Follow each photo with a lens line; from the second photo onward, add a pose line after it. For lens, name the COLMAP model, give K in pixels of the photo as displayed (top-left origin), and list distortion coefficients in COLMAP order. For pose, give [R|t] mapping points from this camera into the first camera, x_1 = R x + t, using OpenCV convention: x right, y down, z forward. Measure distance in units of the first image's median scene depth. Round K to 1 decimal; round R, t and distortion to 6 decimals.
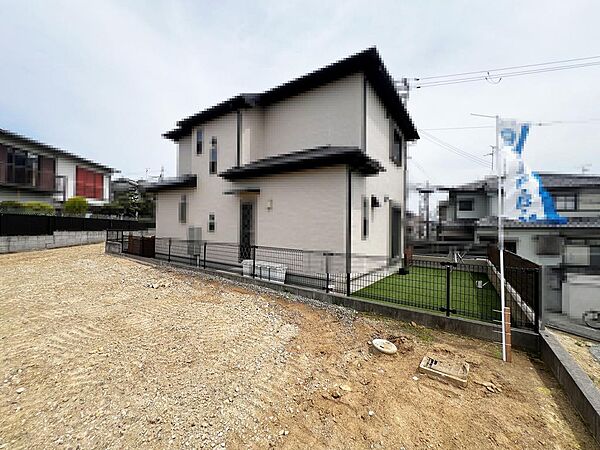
lens RADIAL K [[240.5, 0, 297.2], [0, 240.5, 224.9], [0, 0, 1]] dist [-0.006650, 0.001829]
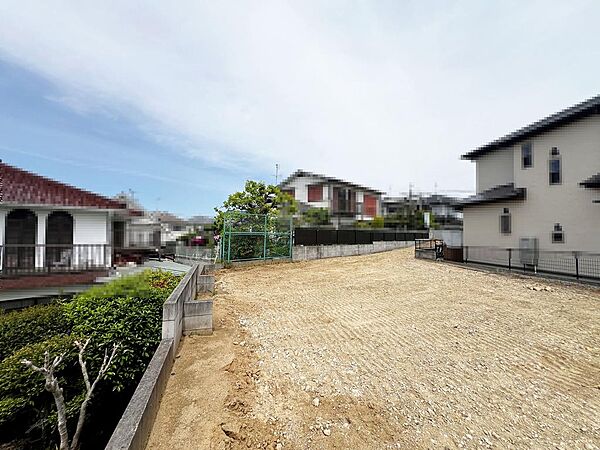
lens RADIAL K [[240.5, 0, 299.4], [0, 240.5, 222.7], [0, 0, 1]] dist [-0.006650, 0.001829]
pose [[0.669555, -0.055178, -0.740710, -0.353891], [0.018357, 0.998162, -0.057763, -0.015800], [0.742535, 0.025078, 0.669337, -0.471640]]
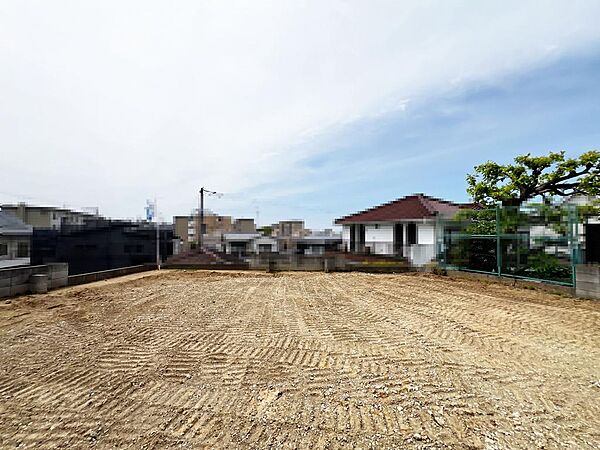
lens RADIAL K [[240.5, 0, 297.9], [0, 240.5, 225.3], [0, 0, 1]] dist [-0.006650, 0.001829]
pose [[-0.916964, -0.039918, -0.396969, -0.449417], [-0.018437, 0.998159, -0.057784, -0.014026], [0.398545, -0.045667, -0.916011, 0.866685]]
